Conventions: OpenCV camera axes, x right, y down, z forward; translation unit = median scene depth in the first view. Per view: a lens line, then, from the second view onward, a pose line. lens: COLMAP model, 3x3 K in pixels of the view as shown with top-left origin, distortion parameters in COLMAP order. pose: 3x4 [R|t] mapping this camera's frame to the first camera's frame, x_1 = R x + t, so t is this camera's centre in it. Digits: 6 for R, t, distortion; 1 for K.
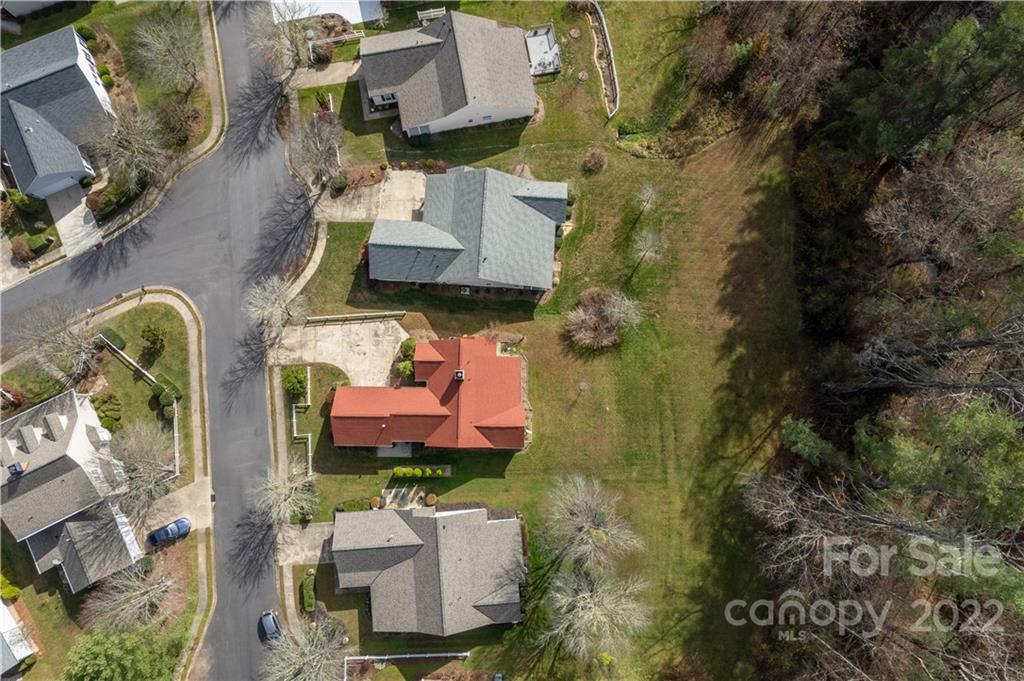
lens RADIAL K [[654.5, 0, 514.3], [0, 654.5, 341.8], [0, 0, 1]] dist [-0.026512, 0.006592]
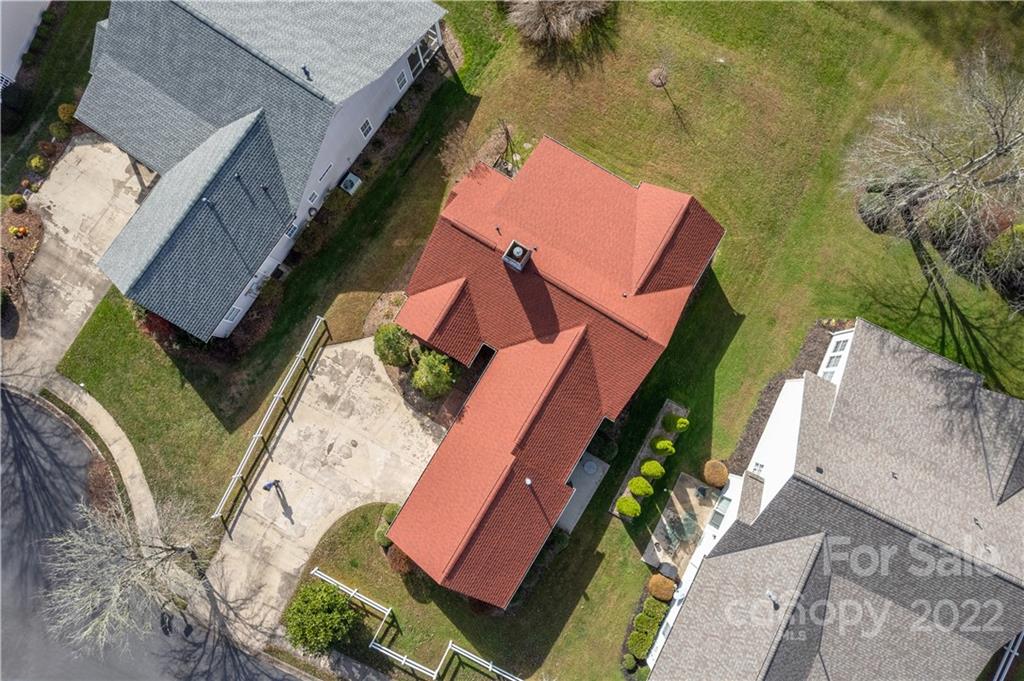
lens RADIAL K [[654.5, 0, 510.2], [0, 654.5, 342.9], [0, 0, 1]] dist [-0.026512, 0.006592]
pose [[0.506450, -0.858679, 0.078600, -0.152027], [0.856793, 0.511396, 0.066185, 0.044503], [-0.097027, 0.033825, 0.994707, 0.549987]]
